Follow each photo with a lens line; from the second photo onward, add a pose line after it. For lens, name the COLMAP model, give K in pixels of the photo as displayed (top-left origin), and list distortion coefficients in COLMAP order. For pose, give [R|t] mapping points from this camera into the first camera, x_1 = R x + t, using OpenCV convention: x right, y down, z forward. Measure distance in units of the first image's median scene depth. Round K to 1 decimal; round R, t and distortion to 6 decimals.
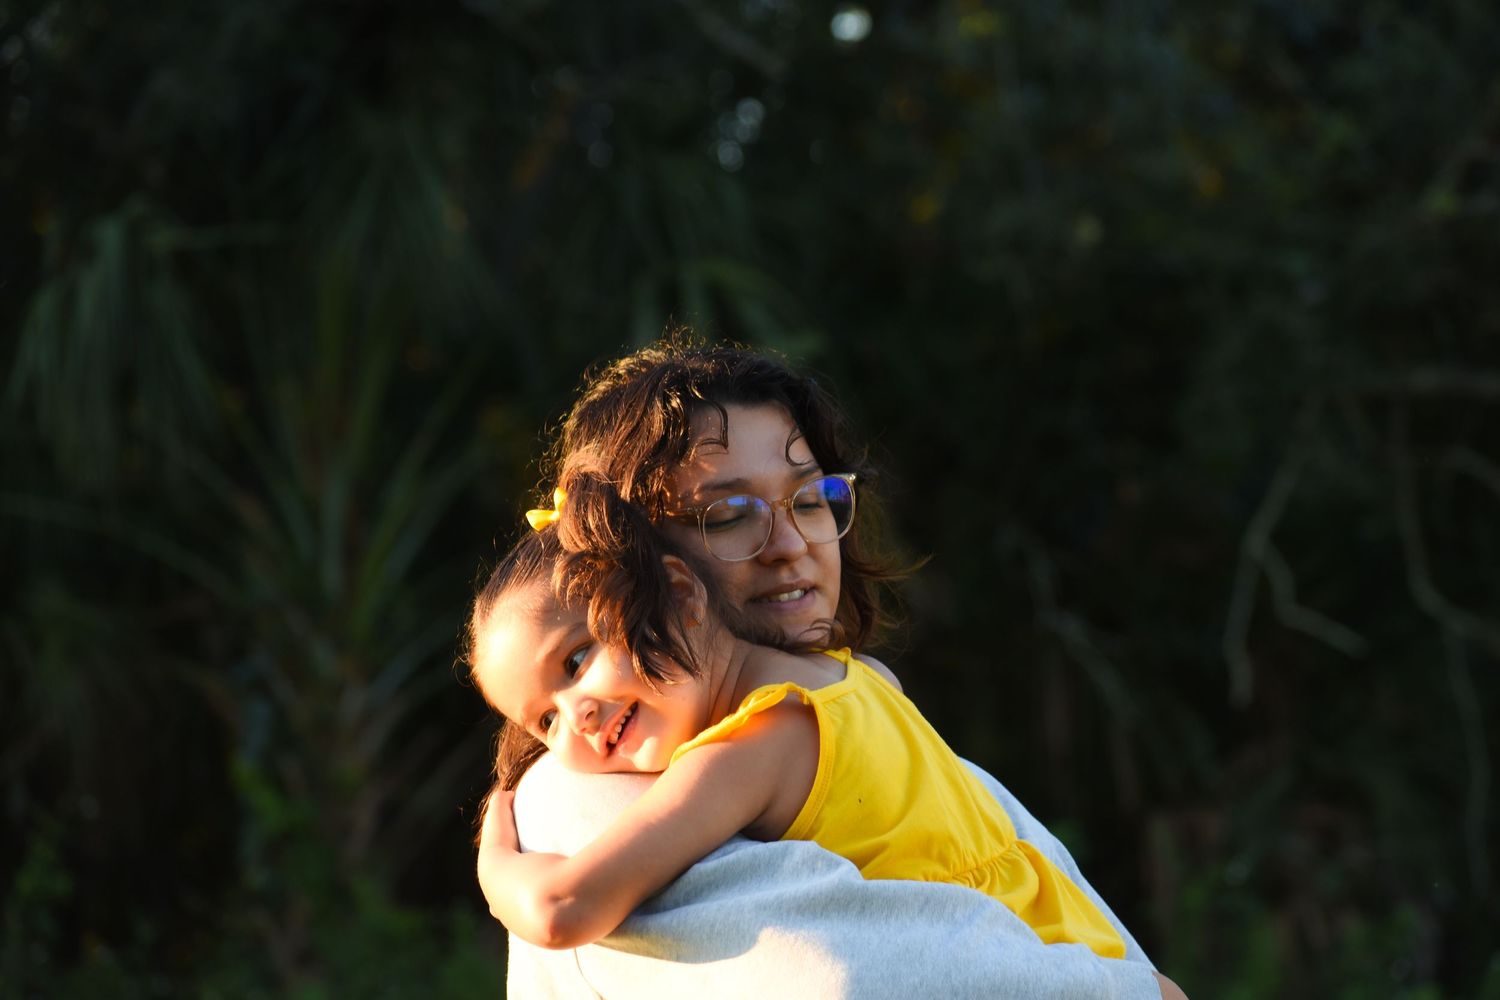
lens RADIAL K [[6800.8, 0, 753.5], [0, 6800.8, 504.0], [0, 0, 1]] dist [0.760018, 0.000000]
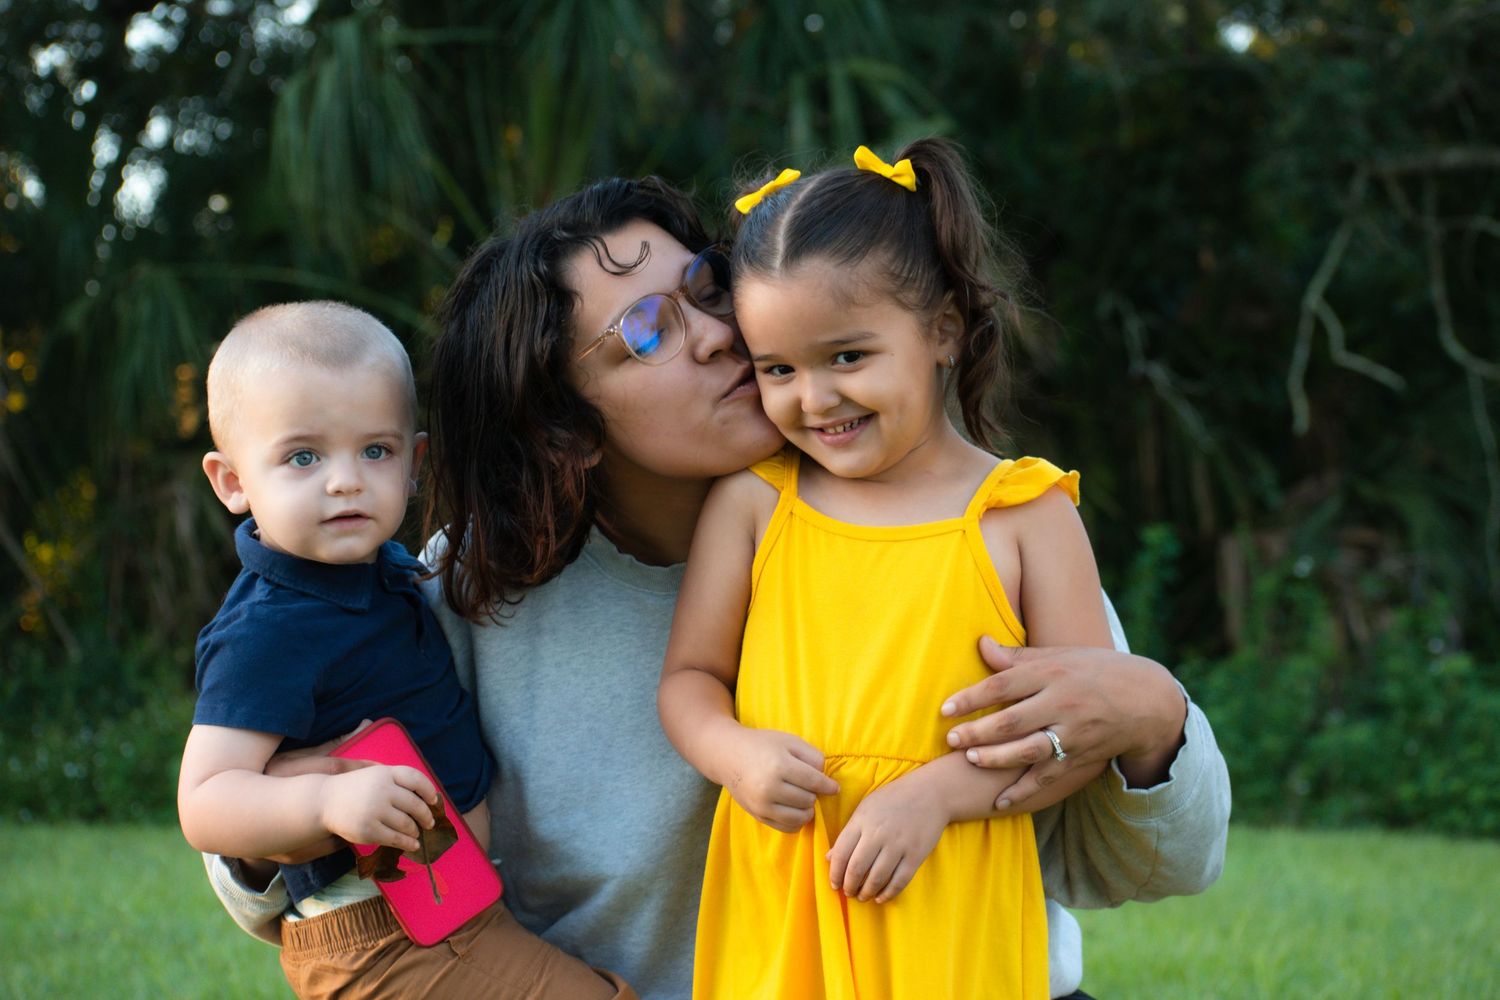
lens RADIAL K [[4551.8, 0, 750.6], [0, 4551.8, 500.0], [0, 0, 1]] dist [-0.435805, 0.000000]
pose [[0.998988, 0.005147, -0.044693, 0.011142], [-0.004804, 0.999958, 0.007769, 0.034509], [0.044731, -0.007546, 0.998971, 0.210893]]
